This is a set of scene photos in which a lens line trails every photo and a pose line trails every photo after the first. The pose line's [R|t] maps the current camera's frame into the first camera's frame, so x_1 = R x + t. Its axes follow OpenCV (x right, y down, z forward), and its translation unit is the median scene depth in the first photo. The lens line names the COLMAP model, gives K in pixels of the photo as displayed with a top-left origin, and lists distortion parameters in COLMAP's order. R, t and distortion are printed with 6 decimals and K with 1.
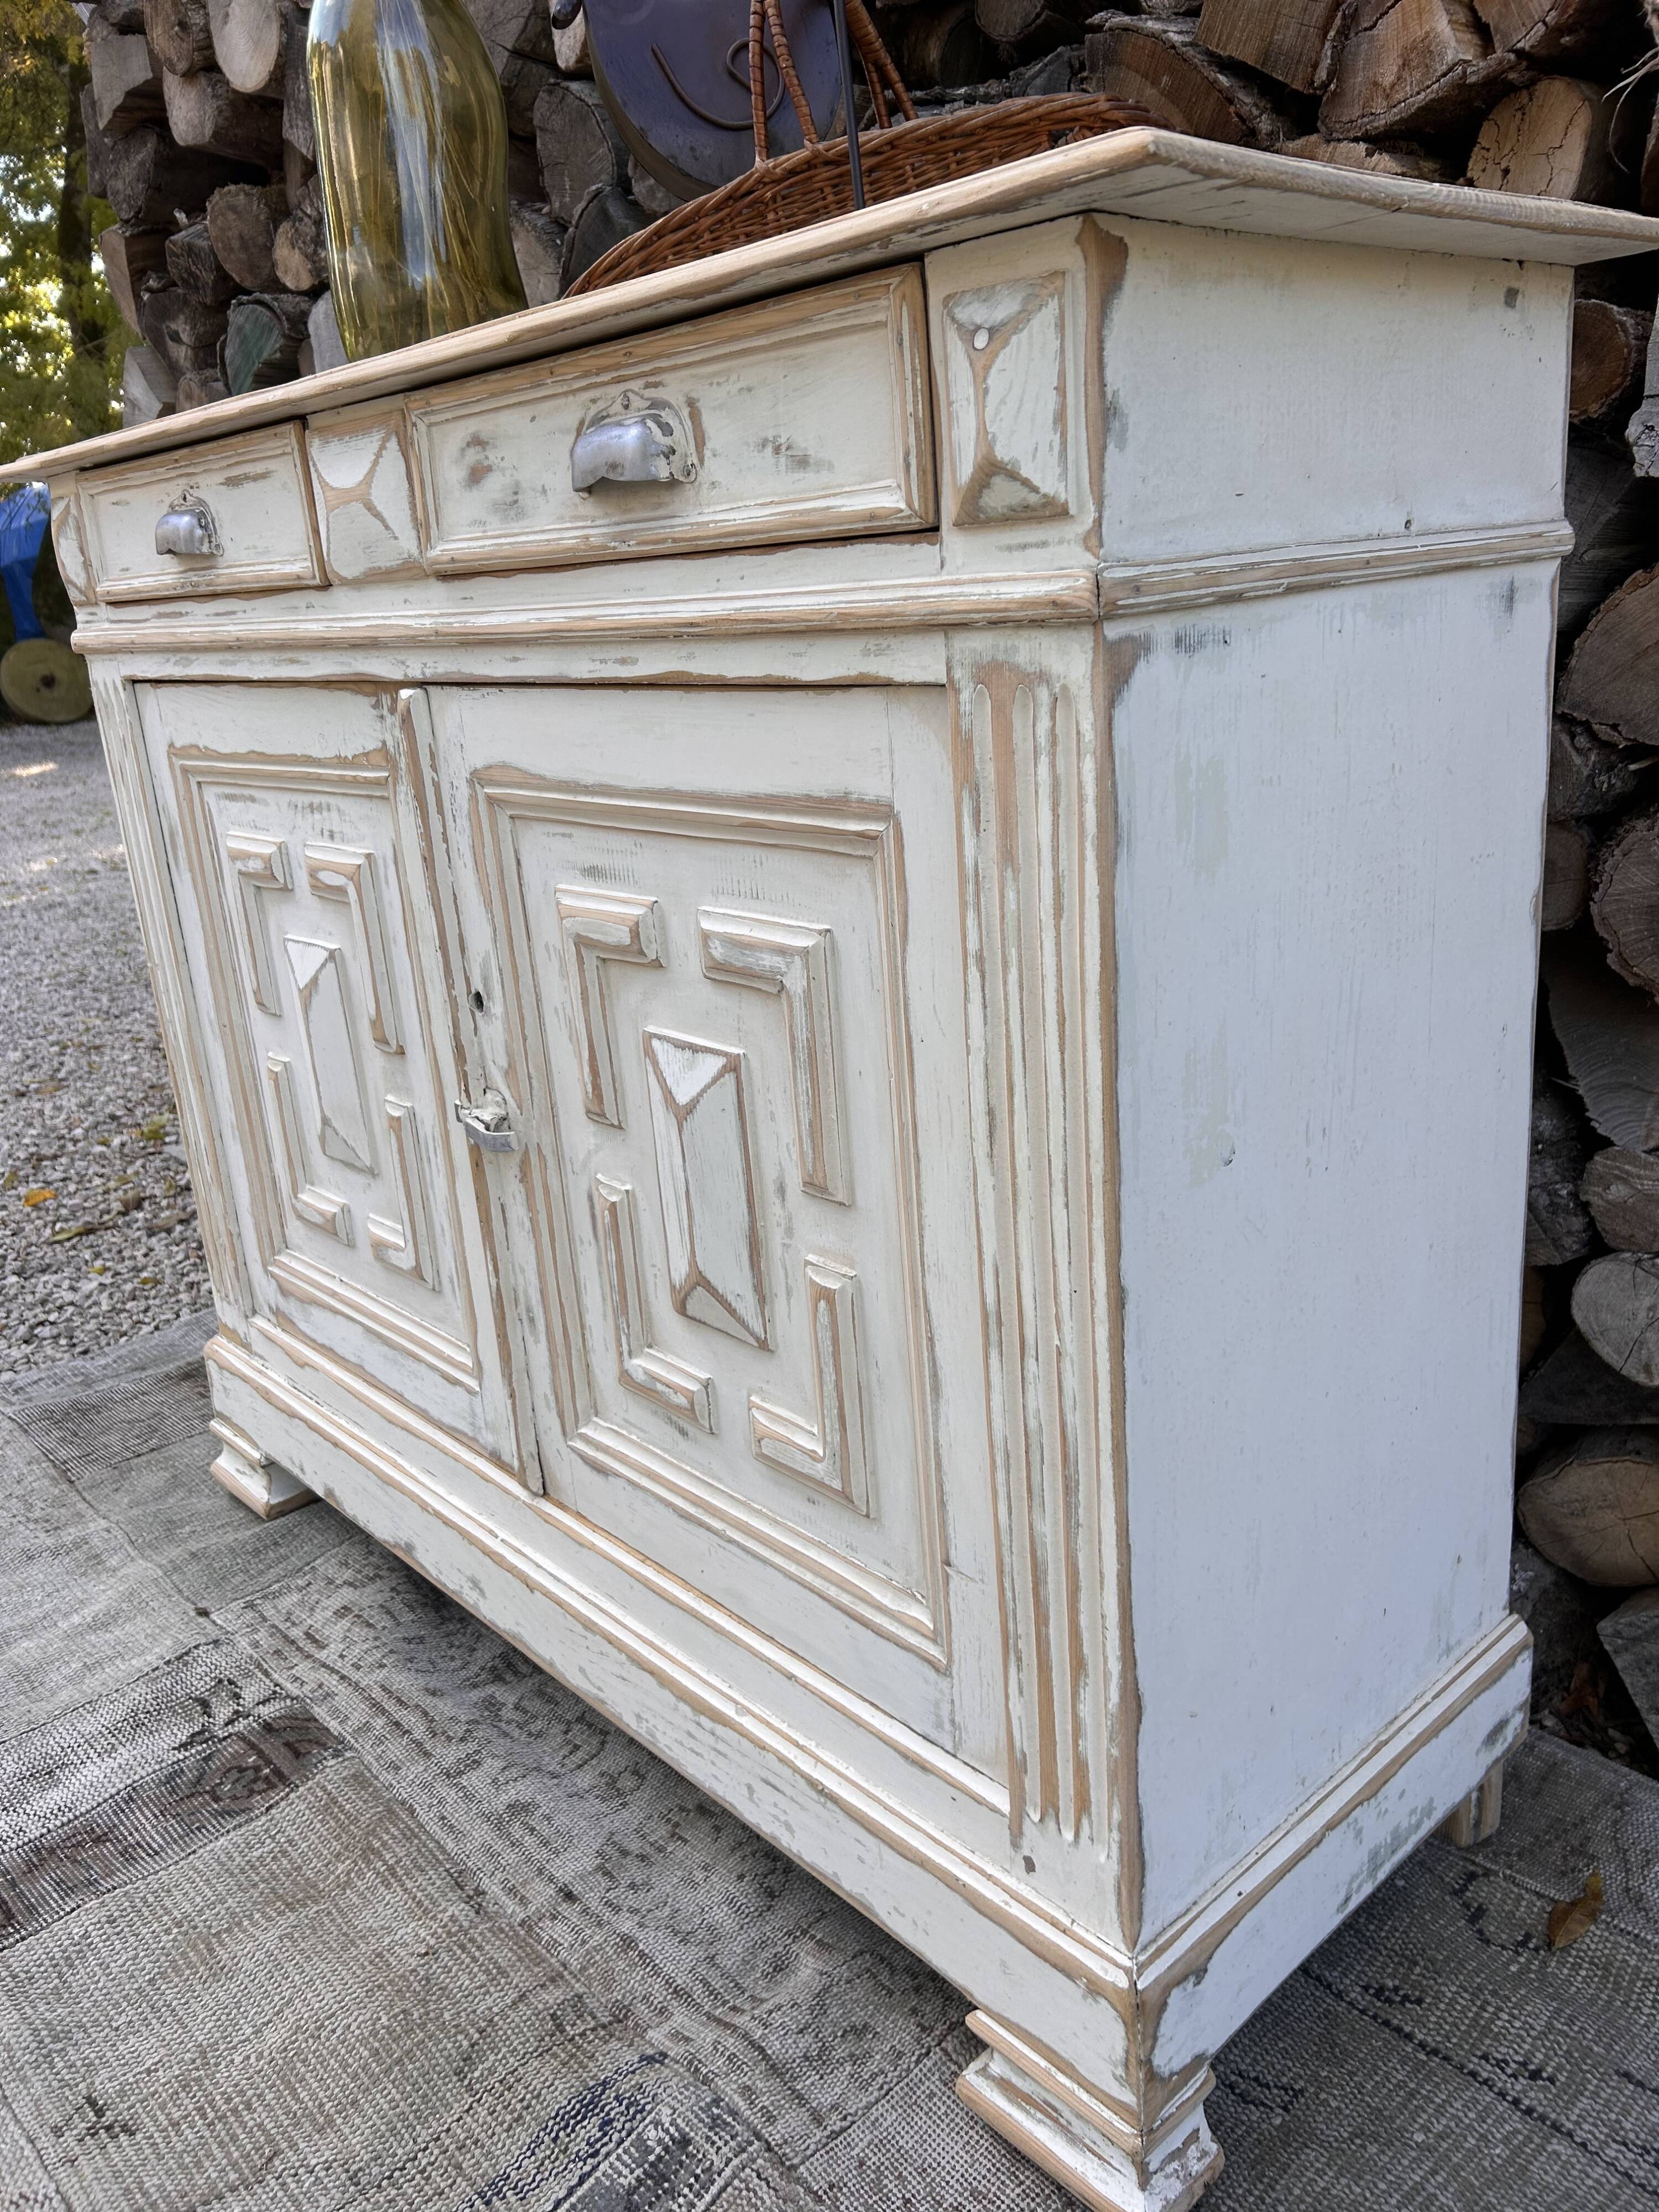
lens RADIAL K [[1677.8, 0, 803.2], [0, 1677.8, 1112.5], [0, 0, 1]] dist [0.044538, -0.048508]
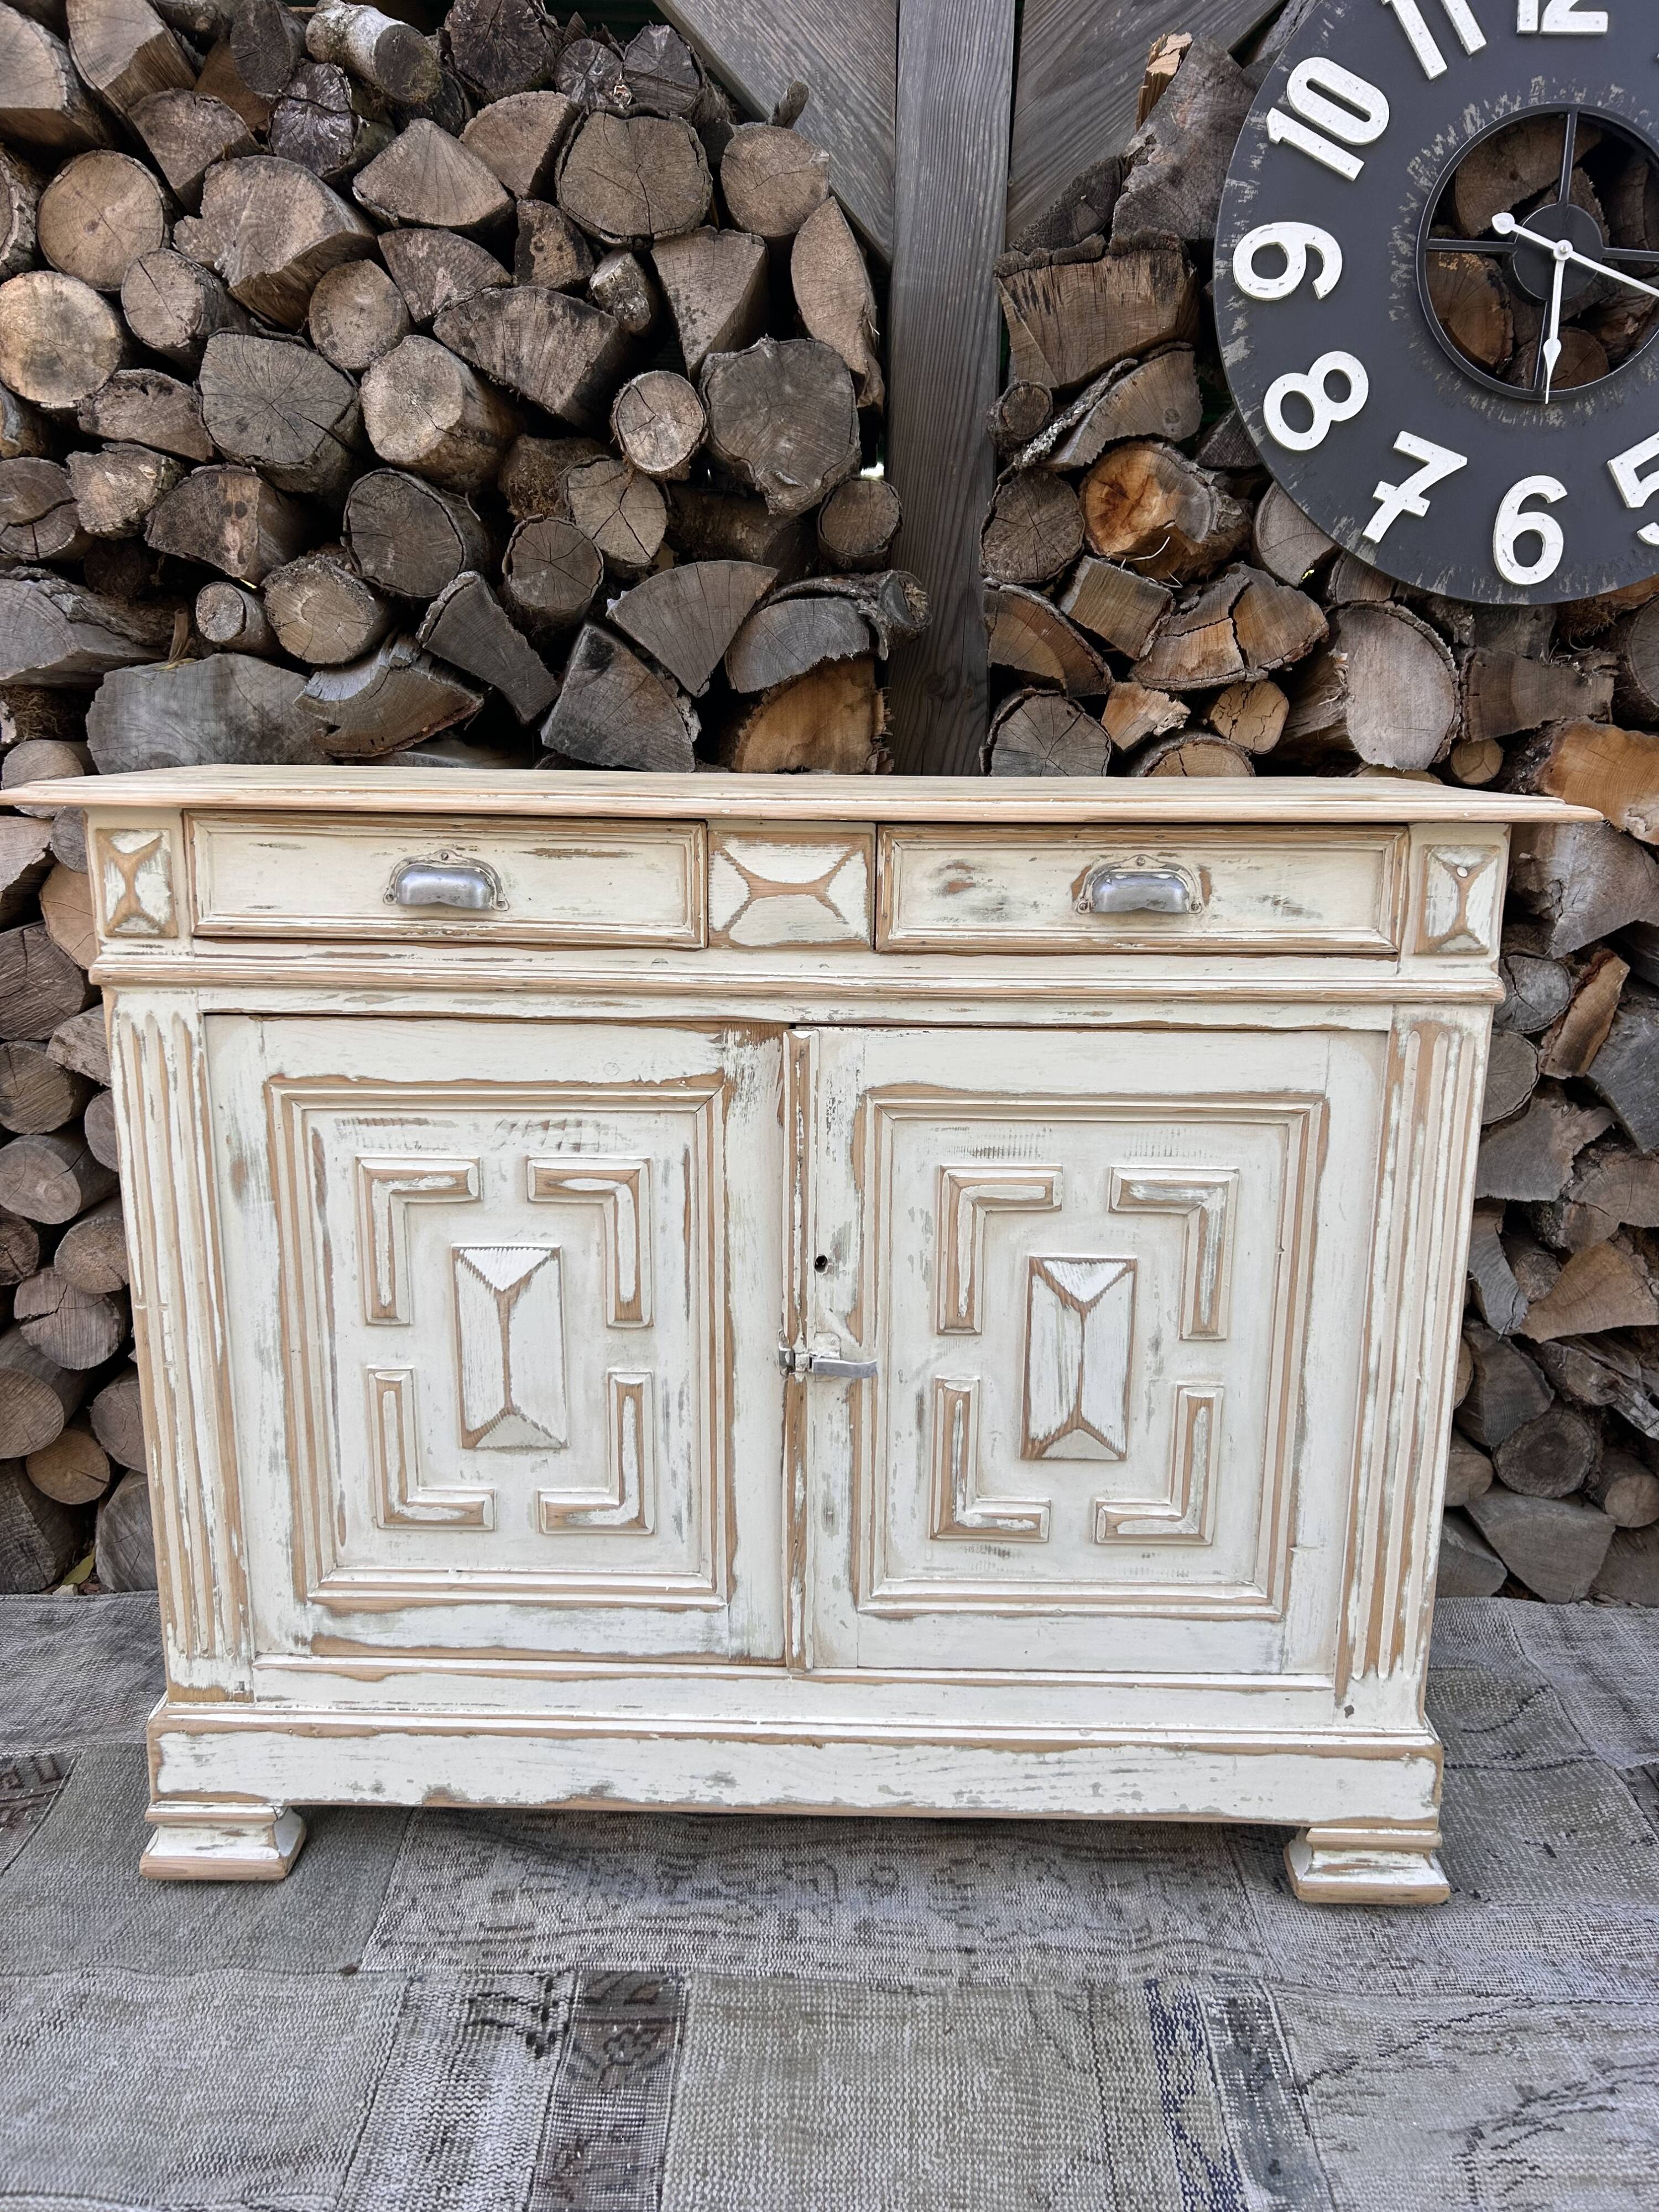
lens RADIAL K [[1677.8, 0, 829.4], [0, 1677.8, 1100.4], [0, 0, 1]] dist [0.044538, -0.048508]
pose [[0.675905, -0.089204, 0.731570, -1.168137], [0.171064, 0.984527, -0.038000, -0.145399], [-0.716861, 0.150830, 0.680706, 0.122707]]
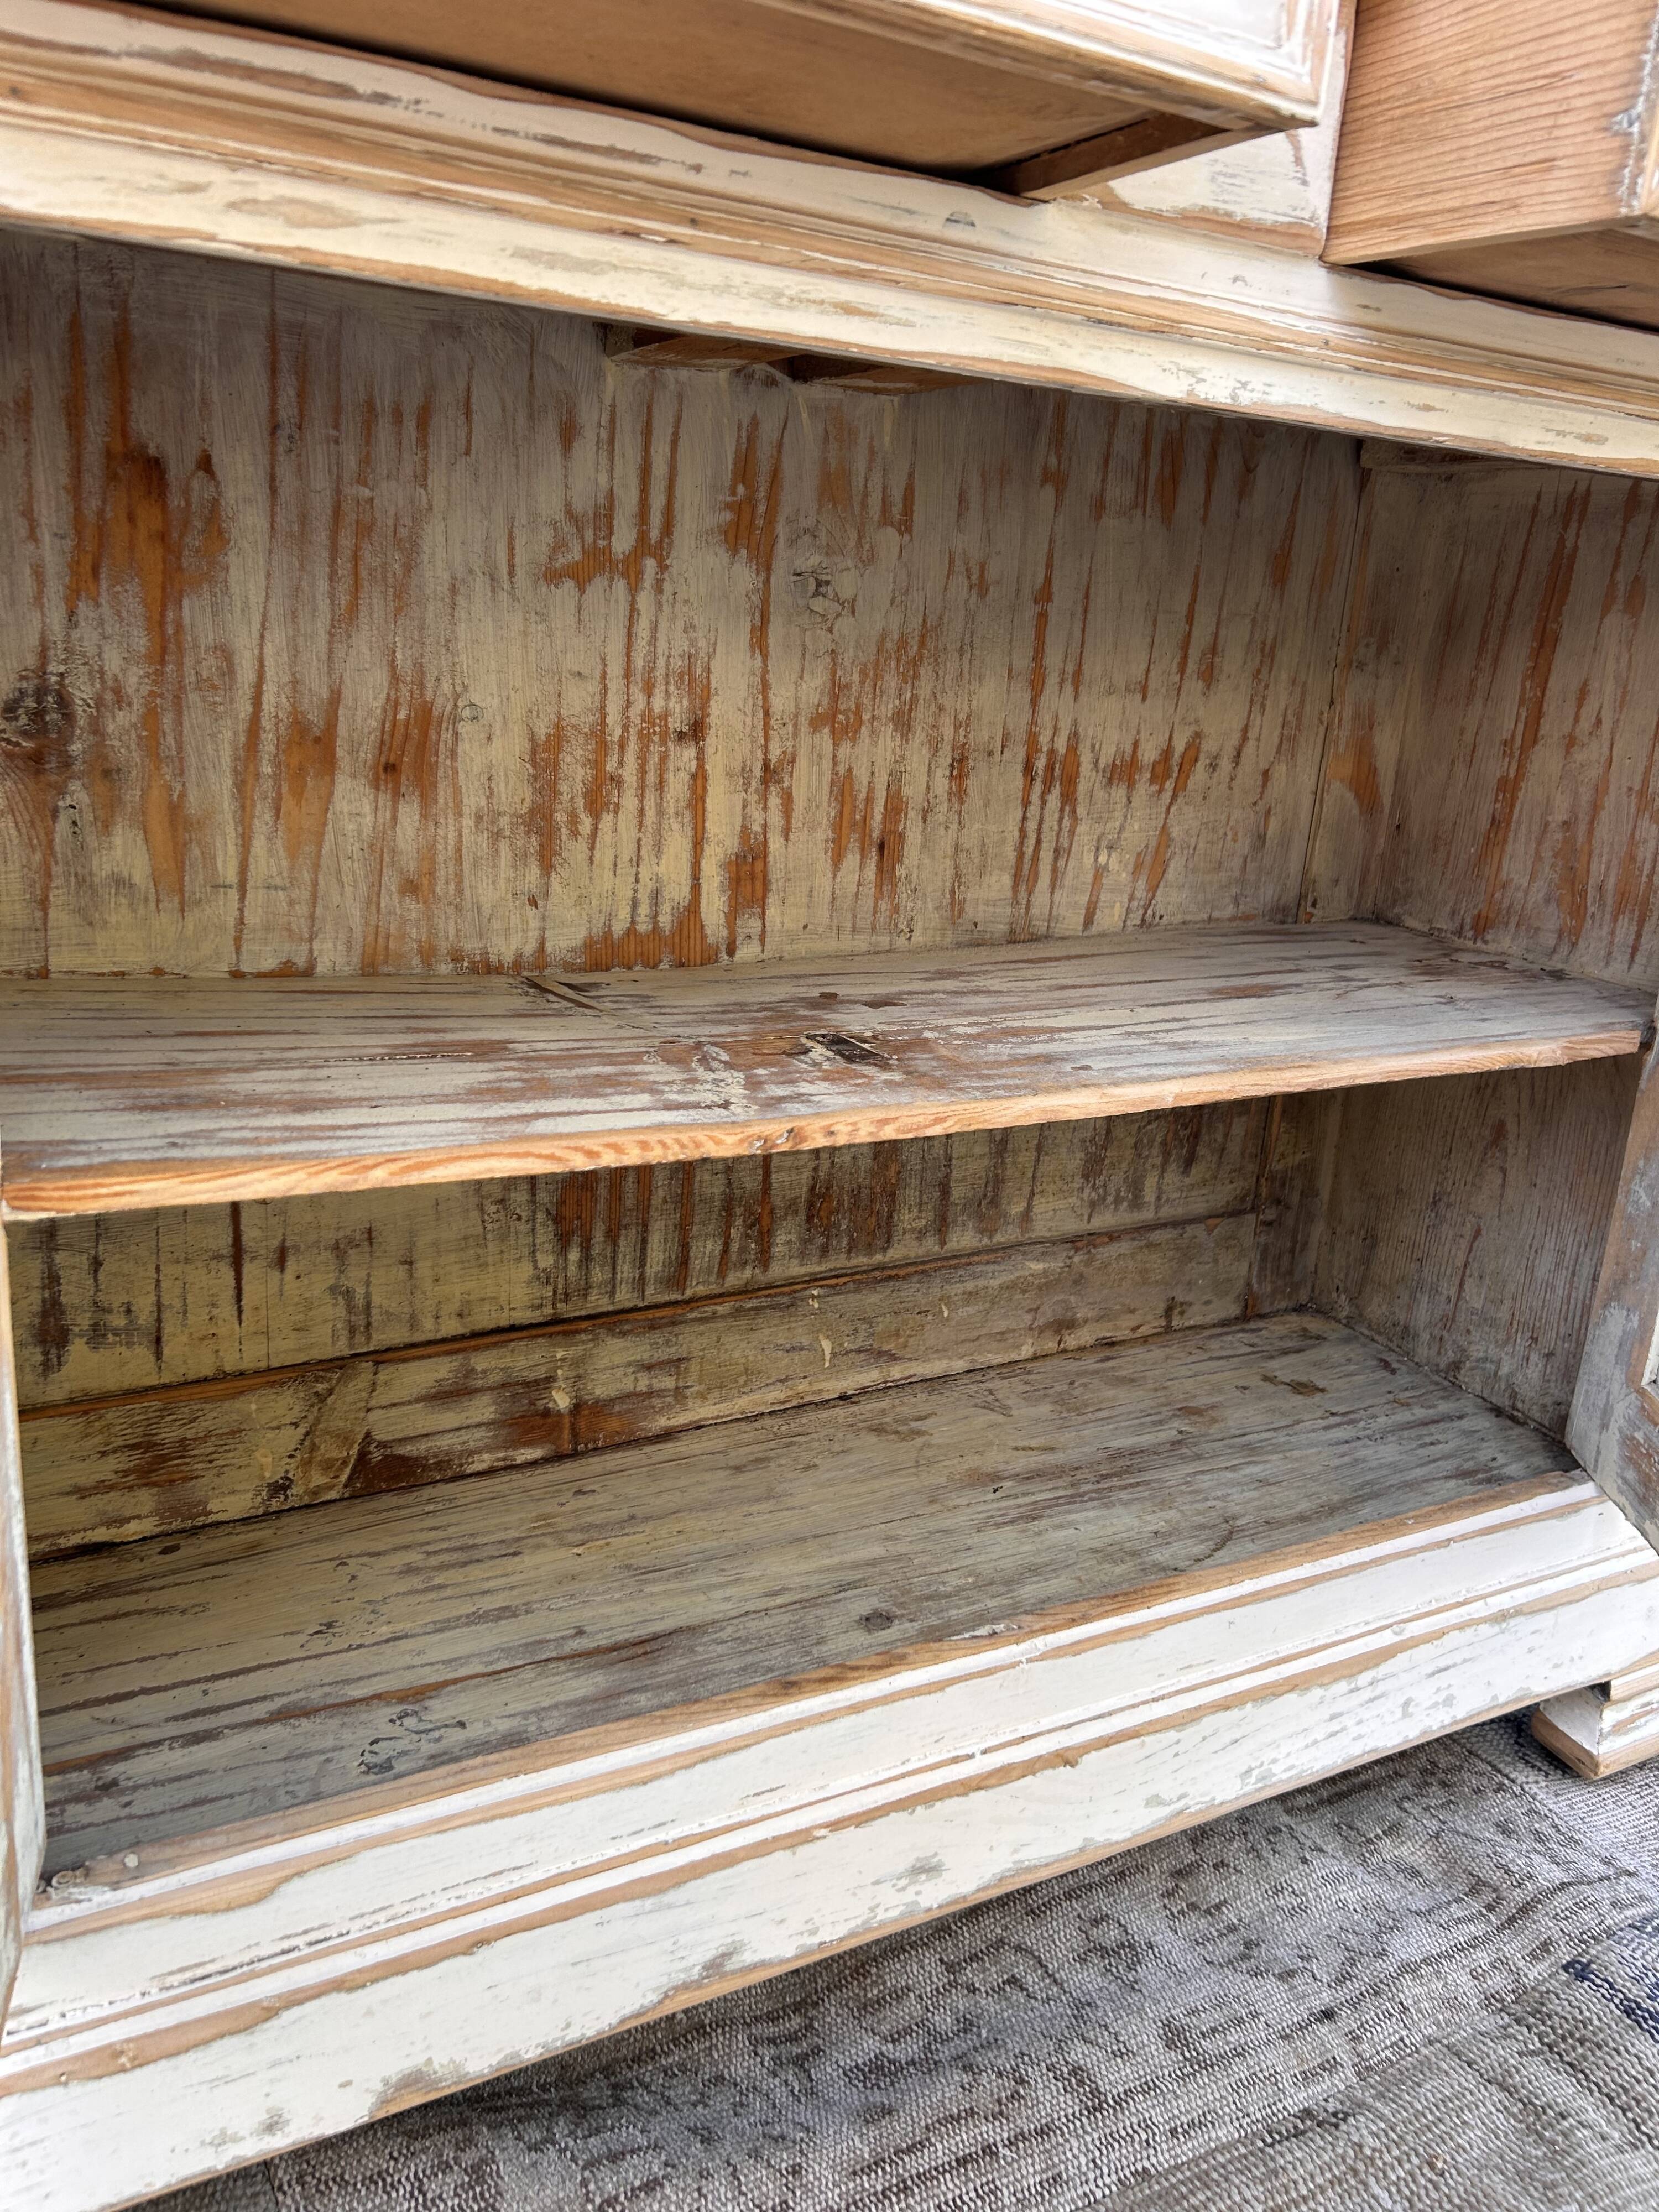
lens RADIAL K [[1677.8, 0, 841.0], [0, 1677.8, 1086.8], [0, 0, 1]] dist [0.044538, -0.048508]
pose [[0.221982, -0.181779, 0.957956, -0.935707], [0.217520, 0.966941, 0.133079, -0.117268], [-0.950478, 0.178833, 0.254184, 1.012690]]
